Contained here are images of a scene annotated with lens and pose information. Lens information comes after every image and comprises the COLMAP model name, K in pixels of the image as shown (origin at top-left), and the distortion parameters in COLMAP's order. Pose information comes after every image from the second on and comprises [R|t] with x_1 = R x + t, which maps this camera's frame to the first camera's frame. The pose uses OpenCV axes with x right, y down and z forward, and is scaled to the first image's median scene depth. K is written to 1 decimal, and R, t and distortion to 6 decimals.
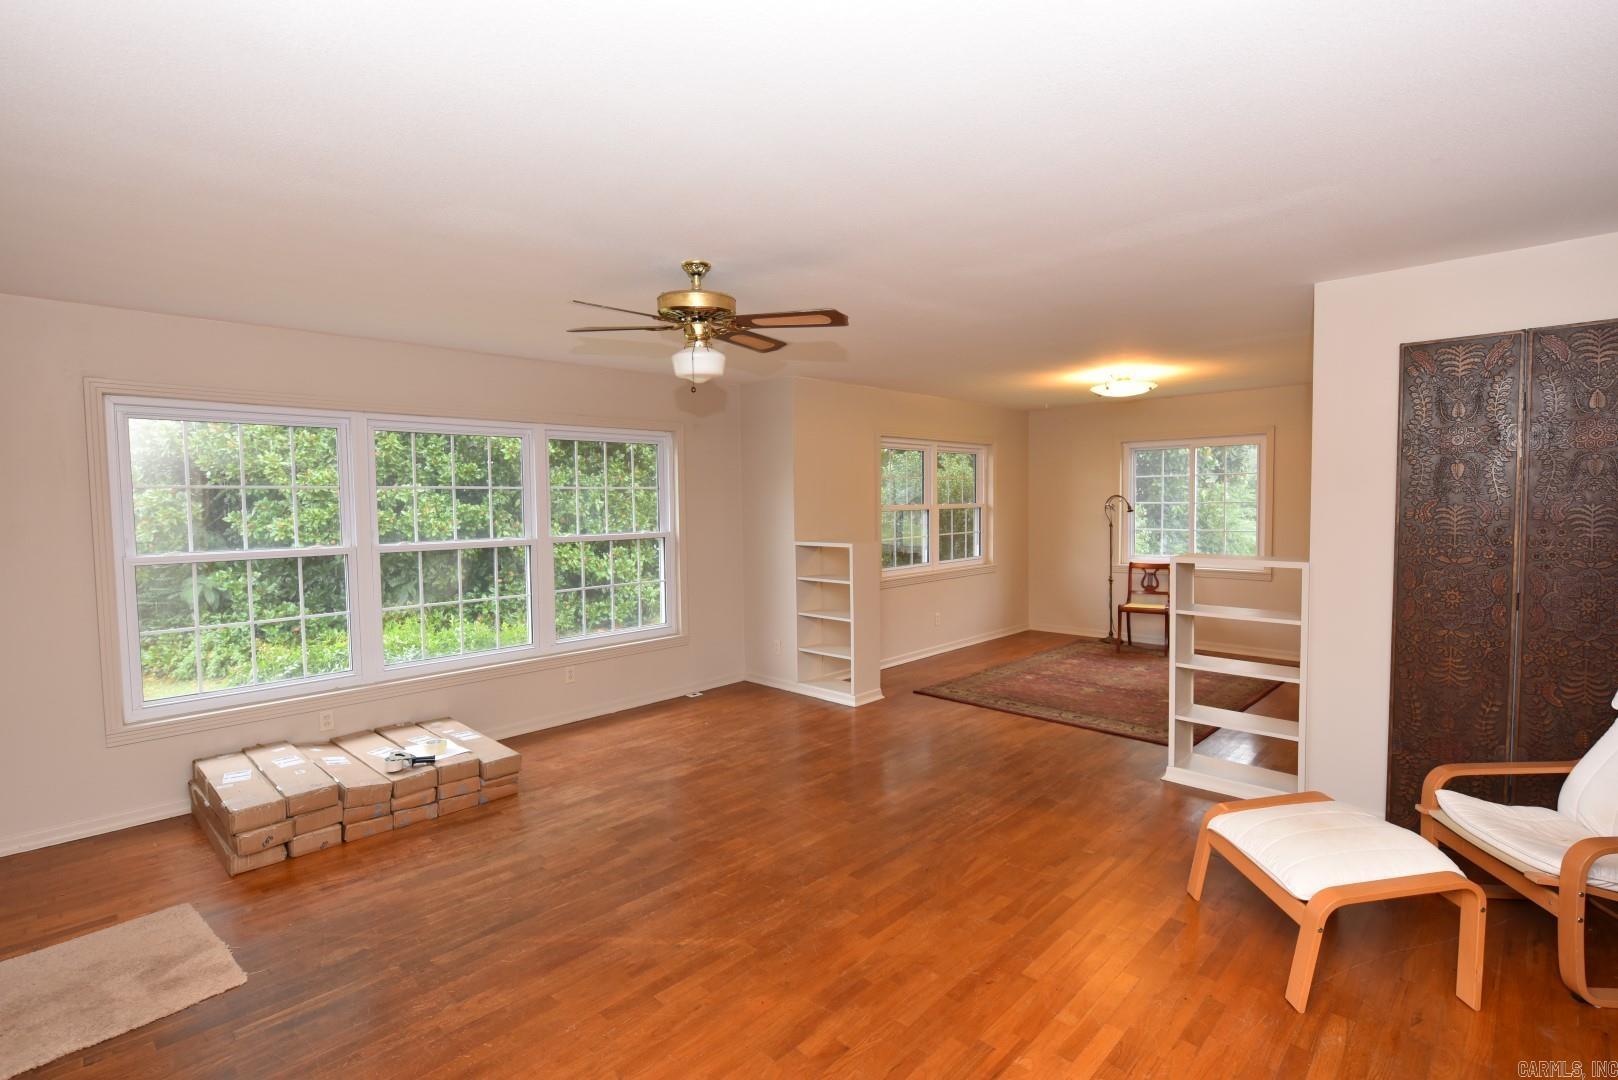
lens RADIAL K [[756.5, 0, 821.1], [0, 756.5, 539.3], [0, 0, 1]] dist [-0.002710, -0.000533]
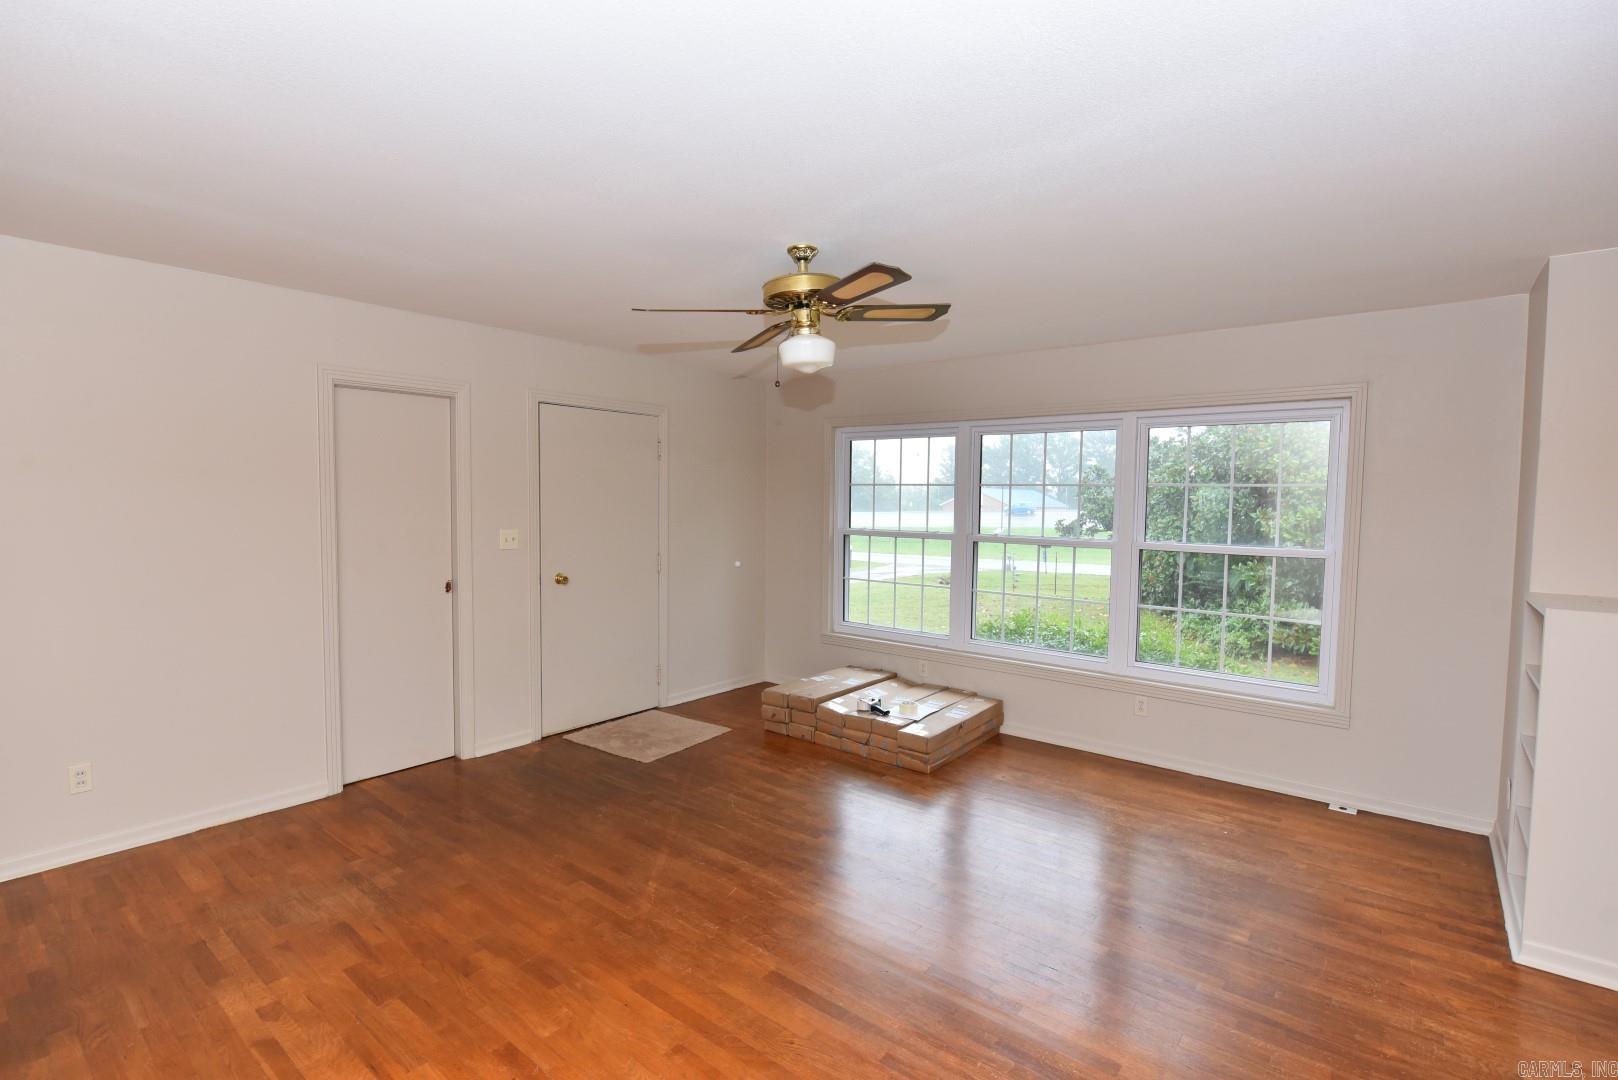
lens RADIAL K [[758.8, 0, 810.9], [0, 758.8, 540.4], [0, 0, 1]] dist [-0.010976, -0.000978]
pose [[0.088519, 0.071402, -0.993512, 0.684014], [-0.067293, 0.995577, 0.065554, -0.053221], [0.993799, 0.061054, 0.092932, 0.803225]]
